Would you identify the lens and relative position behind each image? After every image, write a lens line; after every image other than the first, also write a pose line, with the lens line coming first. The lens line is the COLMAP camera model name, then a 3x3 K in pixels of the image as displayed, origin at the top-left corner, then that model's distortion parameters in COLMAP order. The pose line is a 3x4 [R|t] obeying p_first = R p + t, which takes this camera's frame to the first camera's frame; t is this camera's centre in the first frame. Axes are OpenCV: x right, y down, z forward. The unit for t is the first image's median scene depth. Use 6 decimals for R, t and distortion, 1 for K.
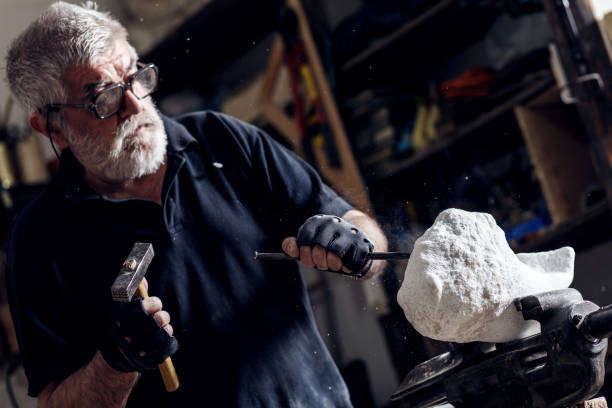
lens RADIAL K [[1551.8, 0, 306.0], [0, 1551.8, 204.0], [0, 0, 1]] dist [-0.019389, 0.567652]
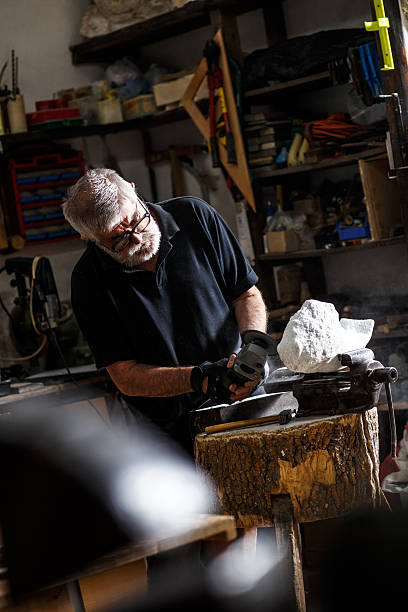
lens RADIAL K [[1558.5, 0, 204.0], [0, 1558.5, 306.0], [0, 0, 1]] dist [-0.074586, -0.146087]
pose [[0.989749, 0.125914, 0.067398, -0.157301], [-0.138036, 0.964477, 0.225235, -0.386990], [-0.036644, -0.232229, 0.971971, -0.795811]]
